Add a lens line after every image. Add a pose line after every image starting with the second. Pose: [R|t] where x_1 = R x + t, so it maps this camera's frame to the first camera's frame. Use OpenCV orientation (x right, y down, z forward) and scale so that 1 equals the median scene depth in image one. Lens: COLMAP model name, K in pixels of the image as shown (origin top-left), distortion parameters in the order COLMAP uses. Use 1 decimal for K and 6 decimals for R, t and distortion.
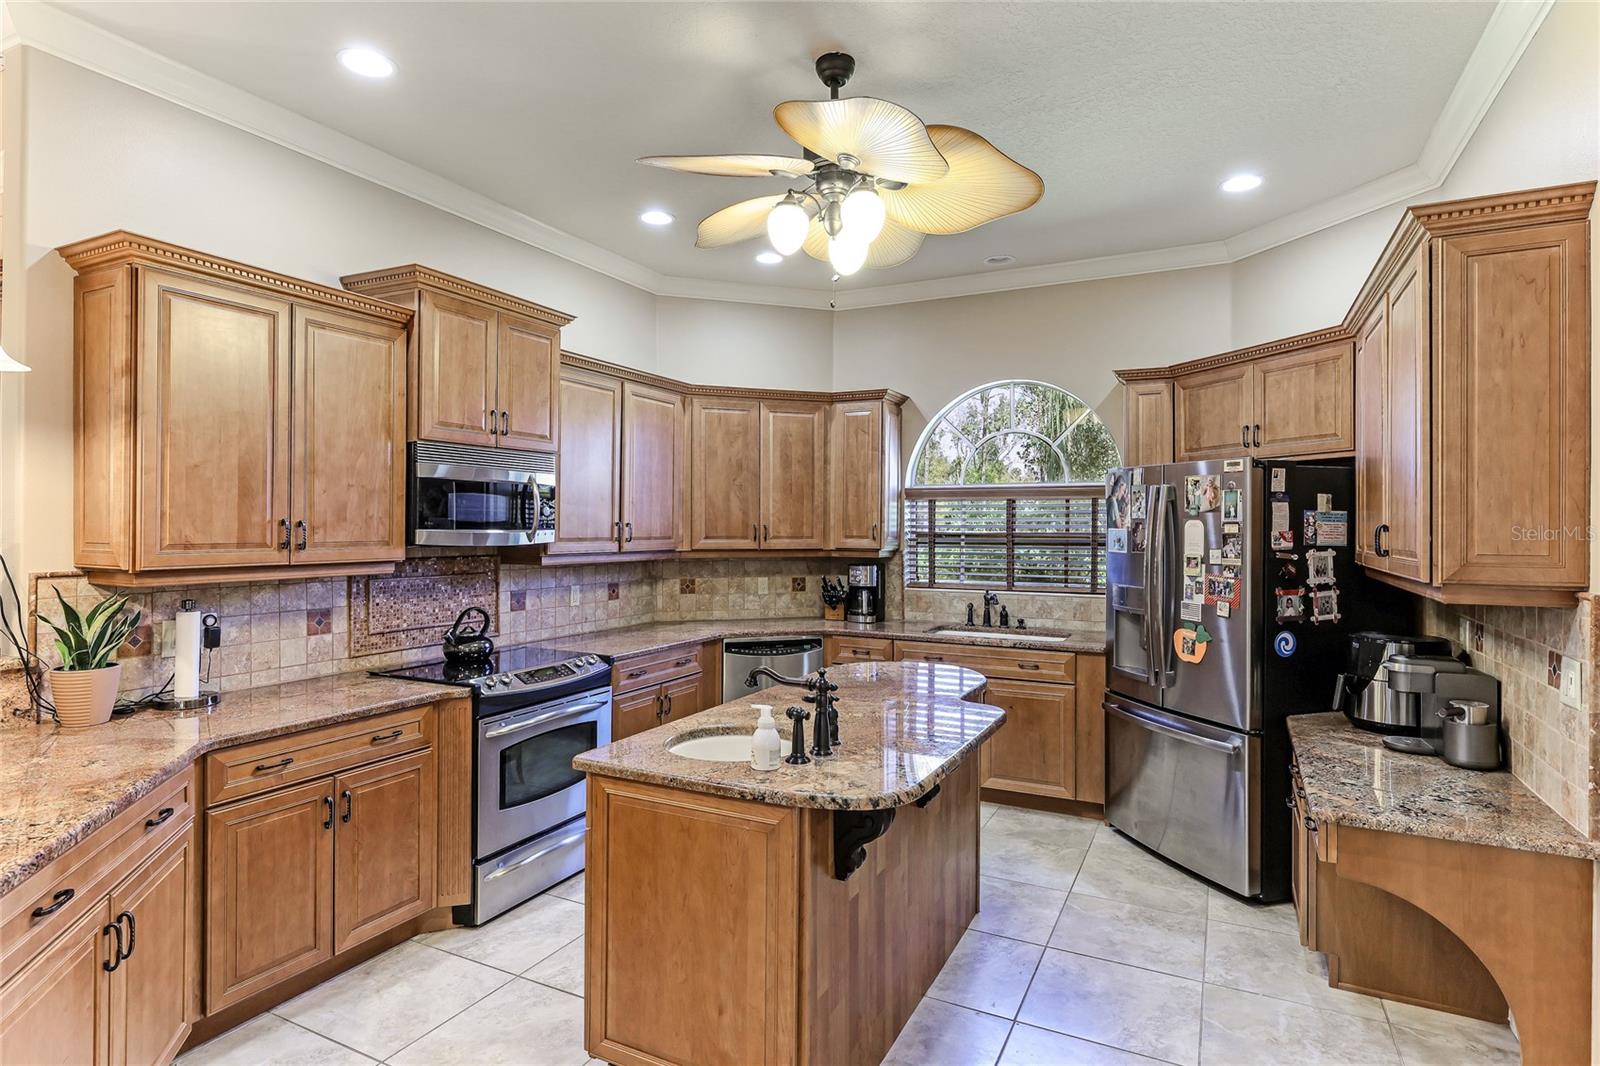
lens RADIAL K [[841.5, 0, 799.1], [0, 841.5, 523.3], [0, 0, 1]] dist [0.007729, -0.003357]
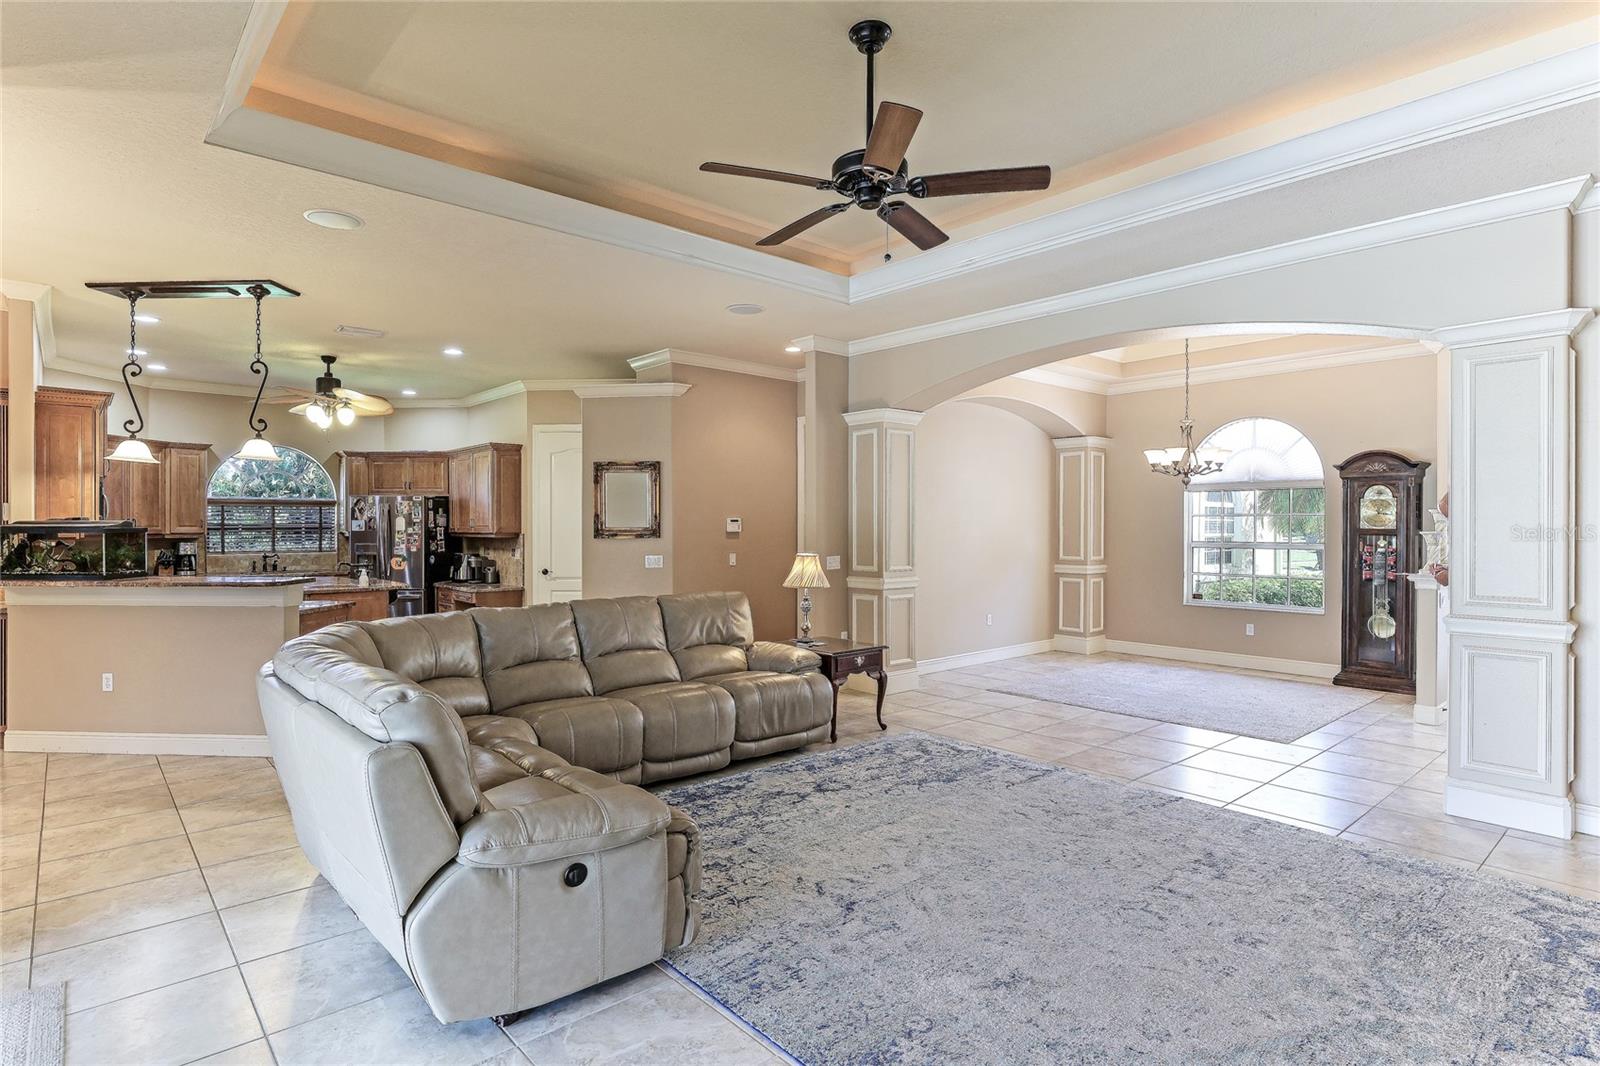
lens RADIAL K [[841.5, 0, 803.7], [0, 841.5, 529.5], [0, 0, 1]] dist [0.007729, -0.003357]
pose [[0.360362, -0.010432, 0.932754, -1.503581], [-0.000245, 0.999936, 0.011278, 0.004290], [-0.932812, -0.004293, 0.360337, -1.124598]]
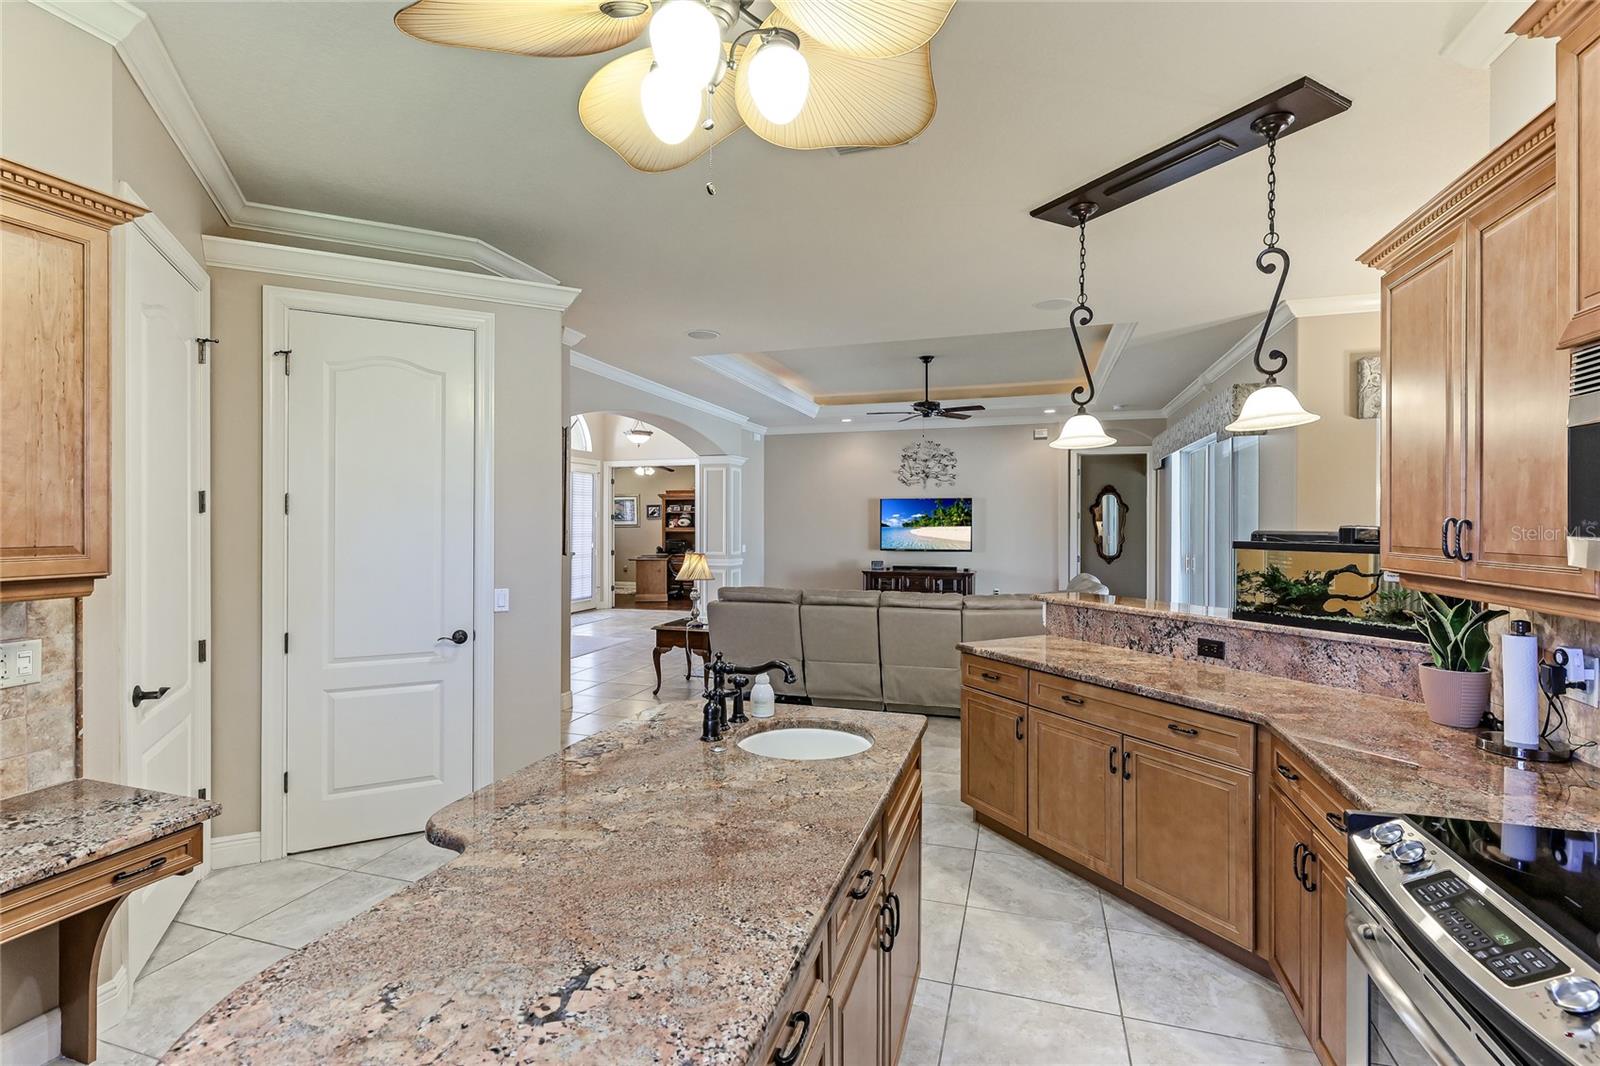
lens RADIAL K [[725.0, 0, 797.6], [0, 725.0, 504.8], [0, 0, 1]] dist [0.002001, 0.000738]
pose [[0.985367, -0.003563, 0.170411, -1.047176], [0.004374, 0.999981, -0.004385, -0.020123], [-0.170392, 0.005066, 0.985363, -0.320737]]
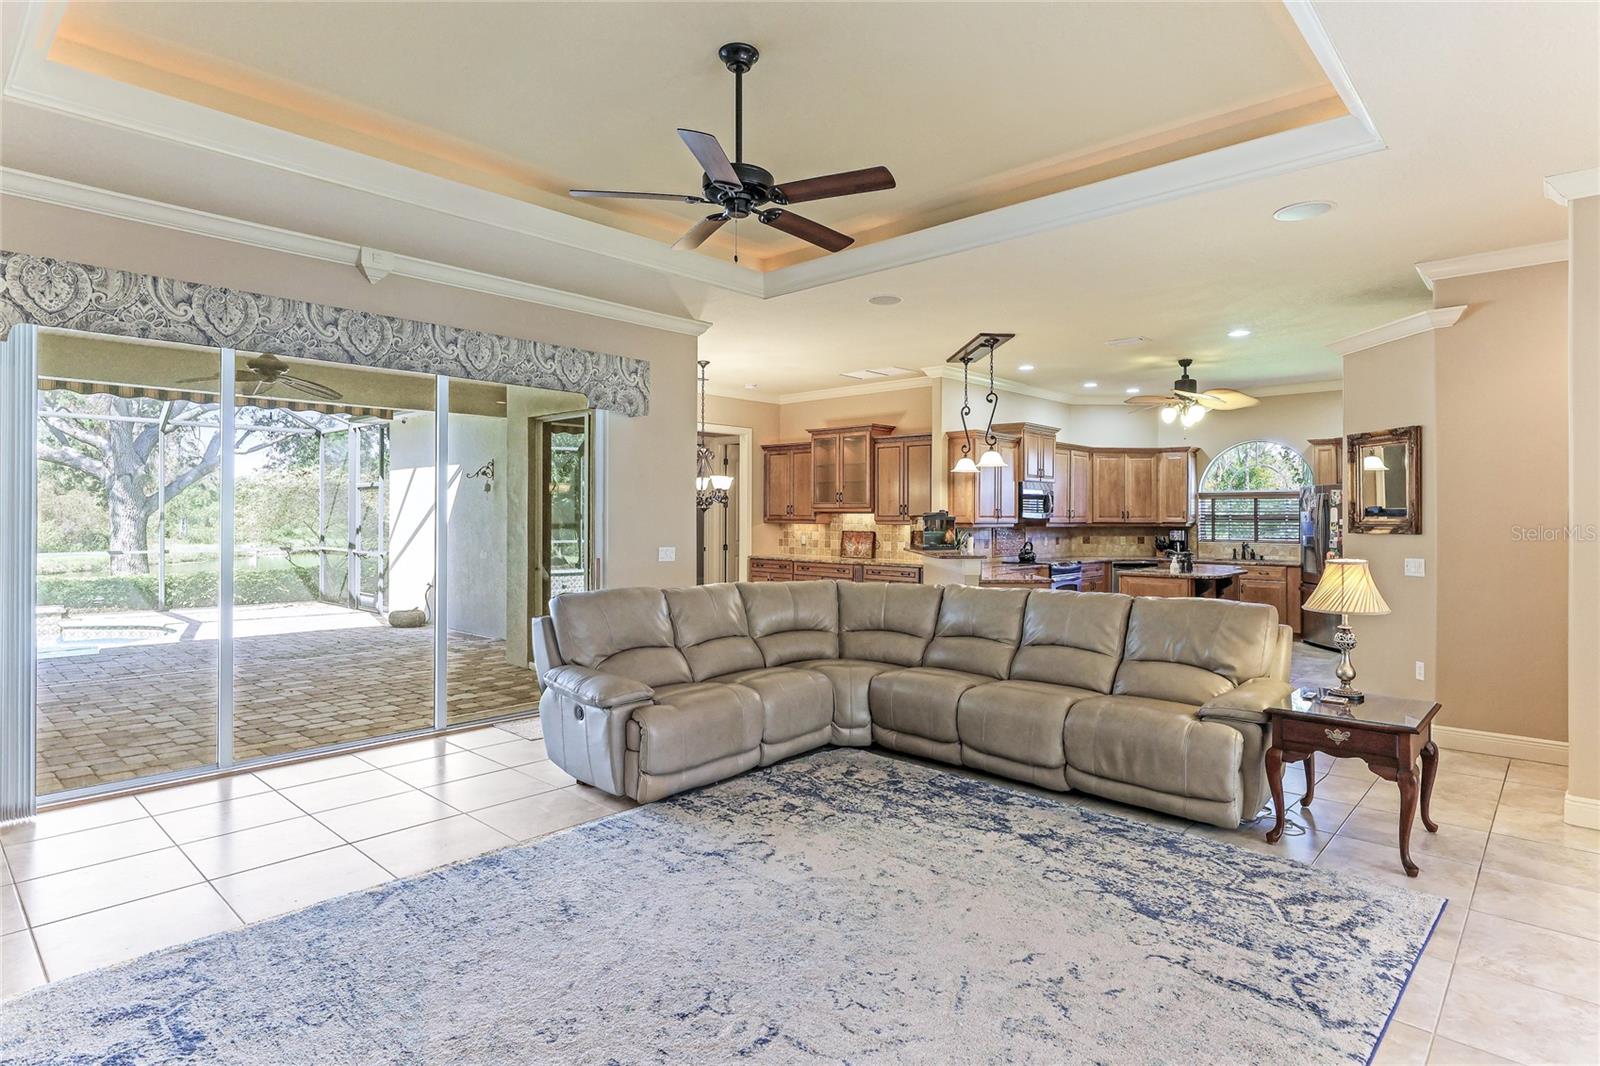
lens RADIAL K [[841.5, 0, 787.3], [0, 841.5, 515.4], [0, 0, 1]] dist [0.007729, -0.003357]
pose [[0.960230, -0.002049, -0.279203, -0.367121], [0.002460, 0.999996, 0.001123, 0.011233], [0.279200, -0.001765, 0.960231, -1.744062]]
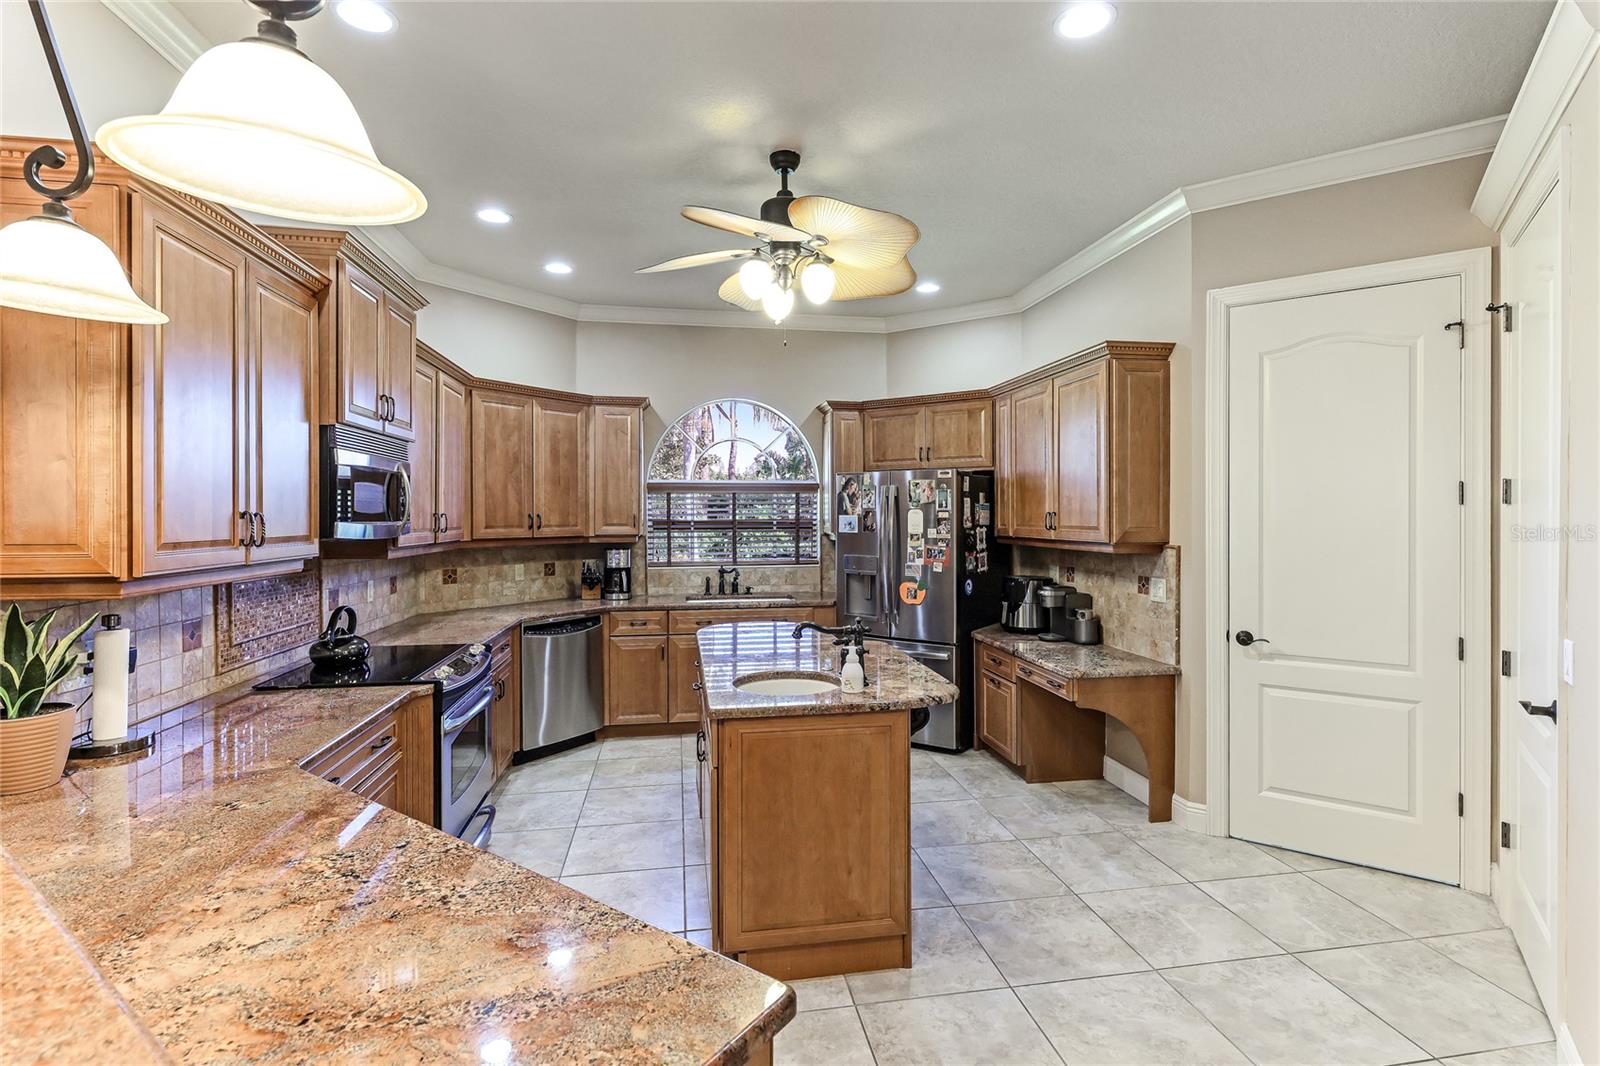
lens RADIAL K [[760.2, 0, 801.3], [0, 760.2, 516.5], [0, 0, 1]] dist [0.007997, 0.000276]
pose [[0.800177, -0.008572, 0.599703, -0.473597], [0.004732, 0.999957, 0.007979, -0.002451], [-0.599746, -0.003547, 0.800183, 0.035261]]
